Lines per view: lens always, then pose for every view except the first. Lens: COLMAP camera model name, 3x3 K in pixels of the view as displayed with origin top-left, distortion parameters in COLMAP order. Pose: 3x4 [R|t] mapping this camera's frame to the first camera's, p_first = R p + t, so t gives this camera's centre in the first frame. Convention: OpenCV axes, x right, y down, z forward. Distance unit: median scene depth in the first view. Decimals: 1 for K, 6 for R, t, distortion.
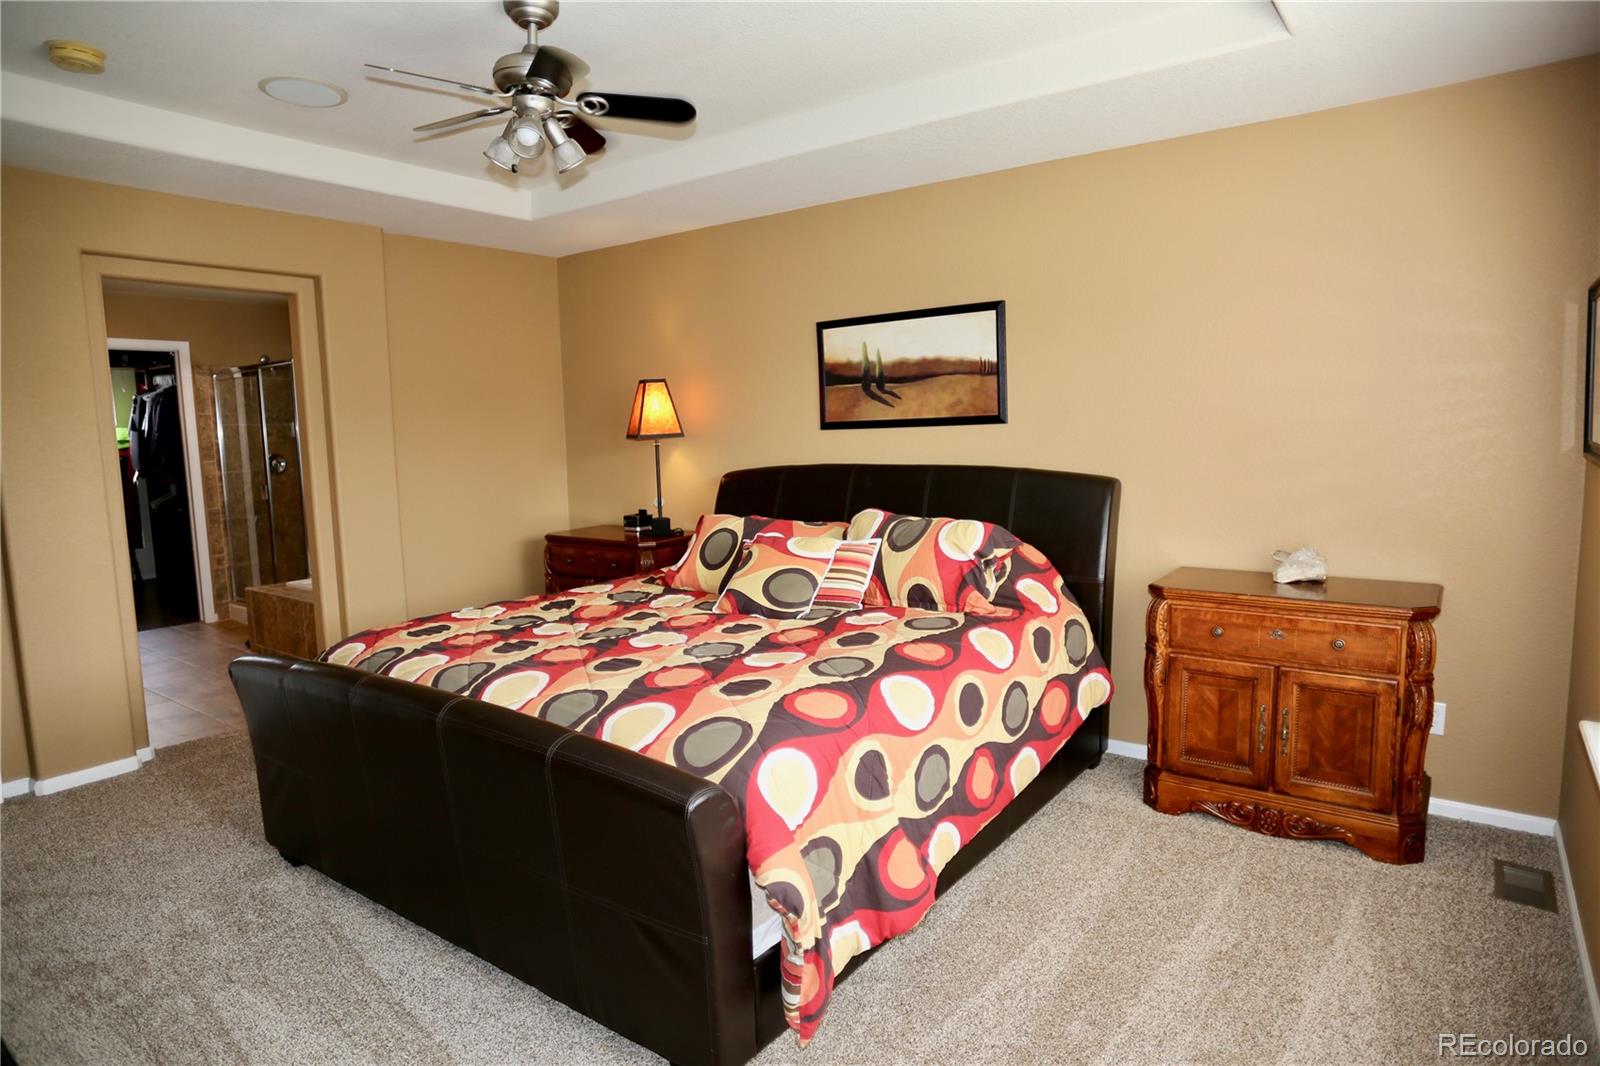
lens RADIAL K [[916.4, 0, 805.0], [0, 916.4, 523.1], [0, 0, 1]] dist [-0.064783, 0.046308]
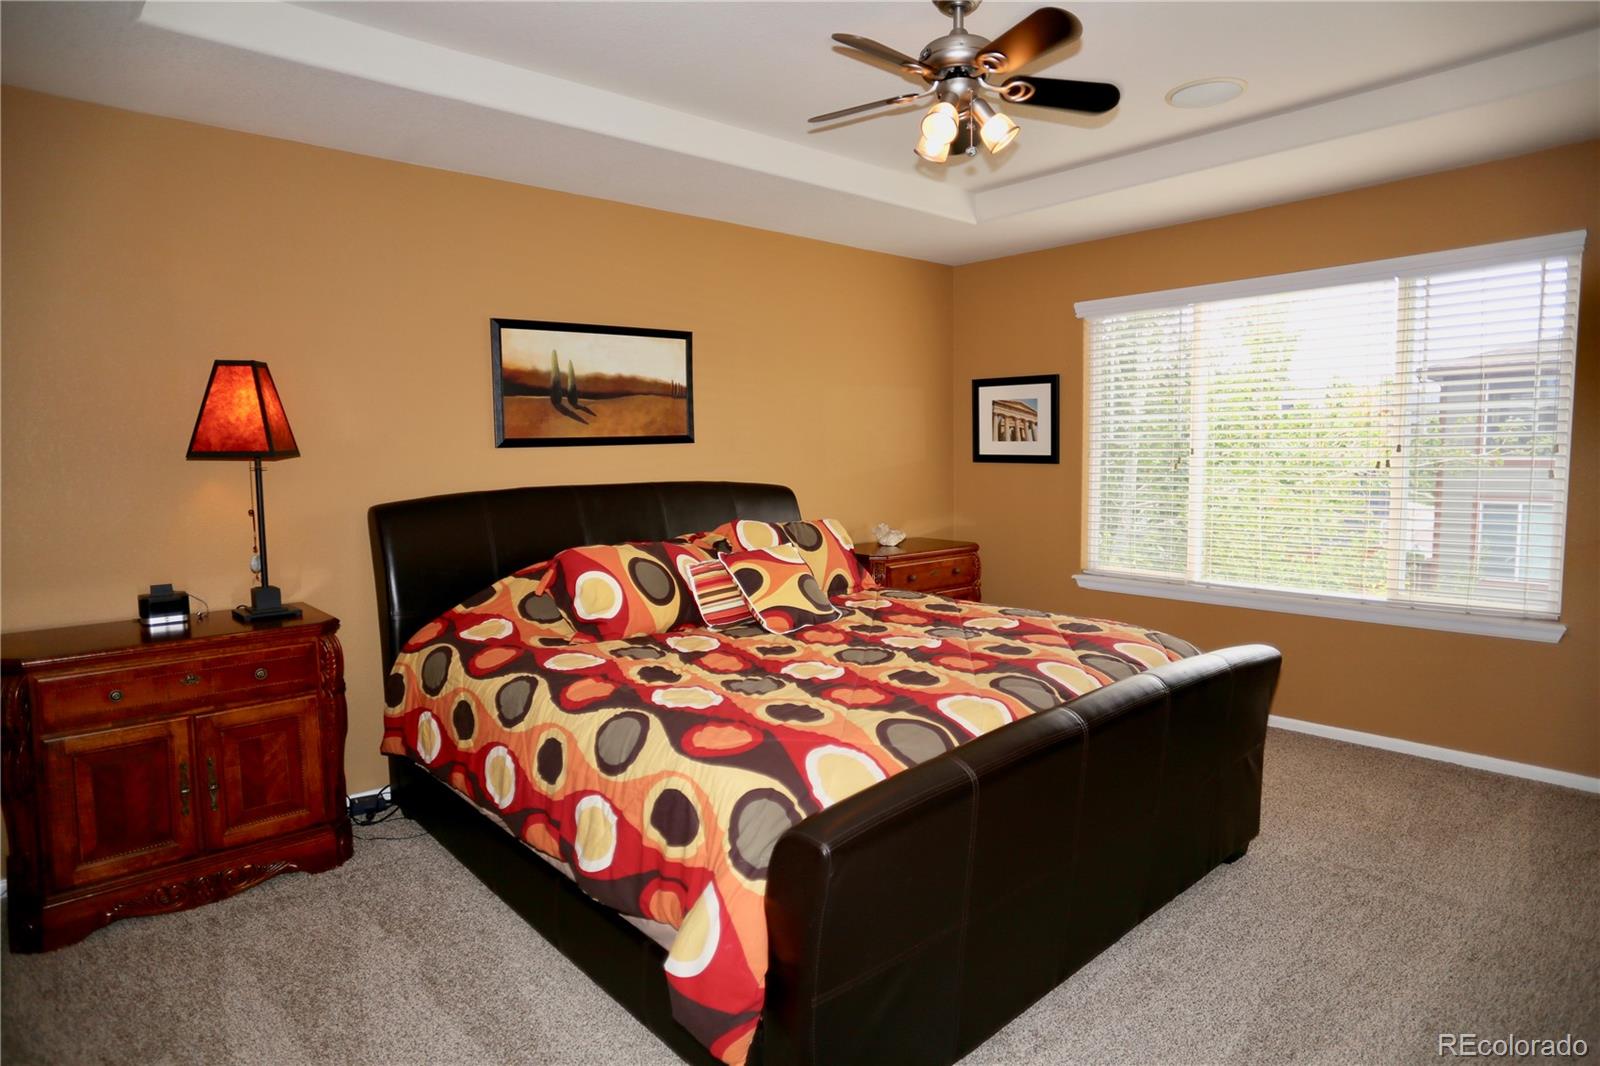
lens RADIAL K [[916.4, 0, 805.0], [0, 916.4, 523.1], [0, 0, 1]] dist [-0.064783, 0.046308]
pose [[0.212155, -0.060526, 0.975360, -0.787934], [0.108972, 0.993321, 0.037938, -0.038520], [-0.971141, 0.098238, 0.217334, 0.605678]]
